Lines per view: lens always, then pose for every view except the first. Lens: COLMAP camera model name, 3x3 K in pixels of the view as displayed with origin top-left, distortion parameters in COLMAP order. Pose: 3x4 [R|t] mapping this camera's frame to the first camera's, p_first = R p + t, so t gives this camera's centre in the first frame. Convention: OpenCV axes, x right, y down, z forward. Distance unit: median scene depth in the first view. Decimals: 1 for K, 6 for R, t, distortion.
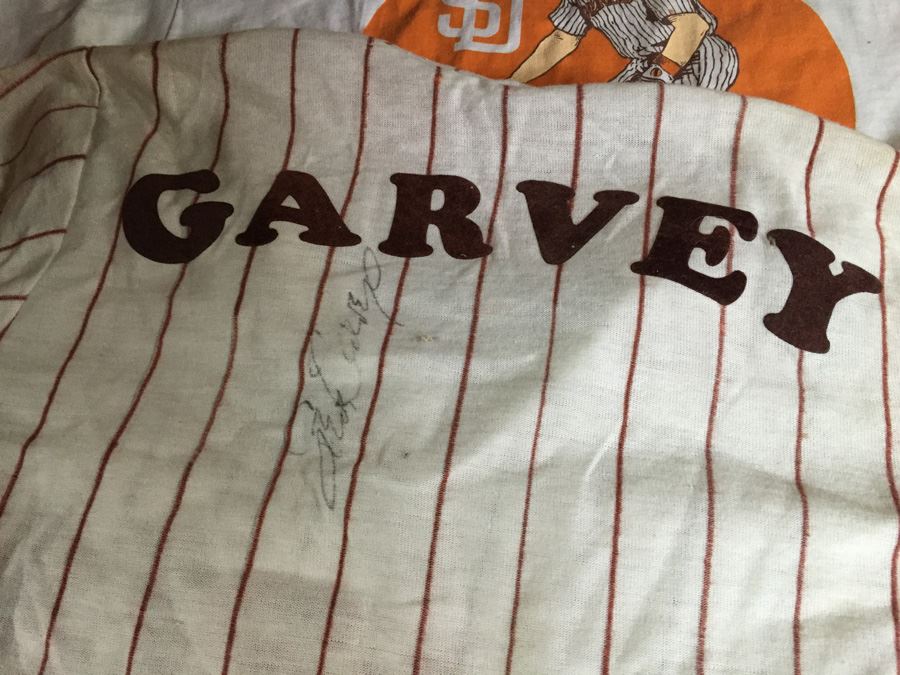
lens RADIAL K [[785.7, 0, 450.0], [0, 785.7, 337.5], [0, 0, 1]] dist [0.109402, -0.198223]
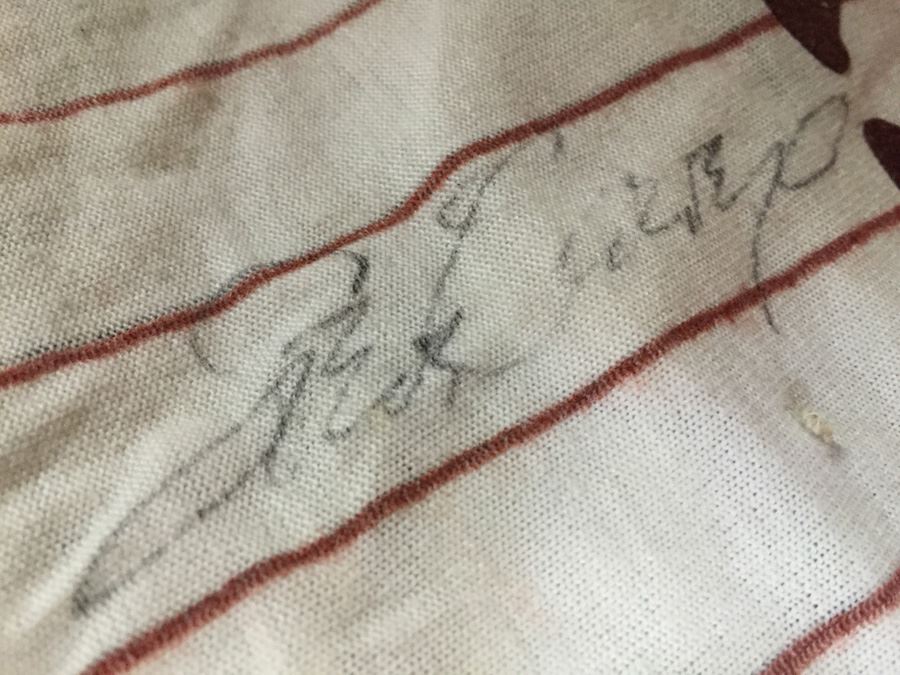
lens RADIAL K [[785.7, 0, 450.0], [0, 785.7, 337.5], [0, 0, 1]] dist [0.109402, -0.198223]
pose [[0.648899, 0.740152, -0.176366, -0.076672], [-0.738848, 0.668322, 0.086307, 0.044881], [0.181749, 0.074303, 0.980534, 0.632386]]
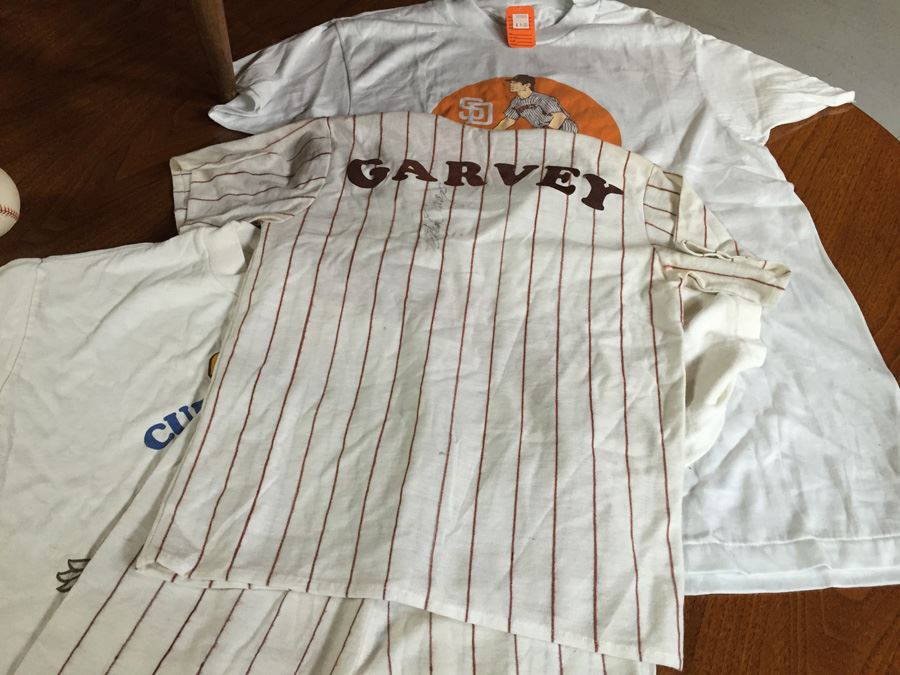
lens RADIAL K [[785.7, 0, 450.0], [0, 785.7, 337.5], [0, 0, 1]] dist [0.109402, -0.198223]
pose [[0.997826, -0.000125, 0.065899, -0.244231], [0.013745, 0.978398, -0.206271, 0.941514], [-0.064449, 0.206728, 0.976273, -1.495643]]
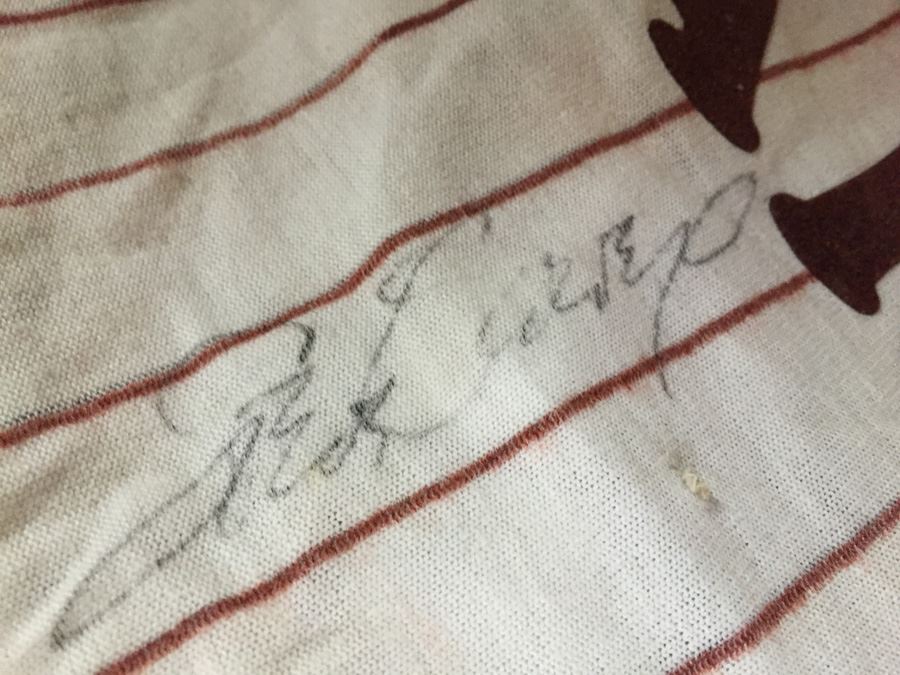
lens RADIAL K [[785.7, 0, 450.0], [0, 785.7, 337.5], [0, 0, 1]] dist [0.109402, -0.198223]
pose [[0.642883, 0.746455, -0.171775, -0.073399], [-0.742268, 0.662476, 0.100814, 0.003334], [0.189050, 0.062692, 0.979964, 0.598576]]
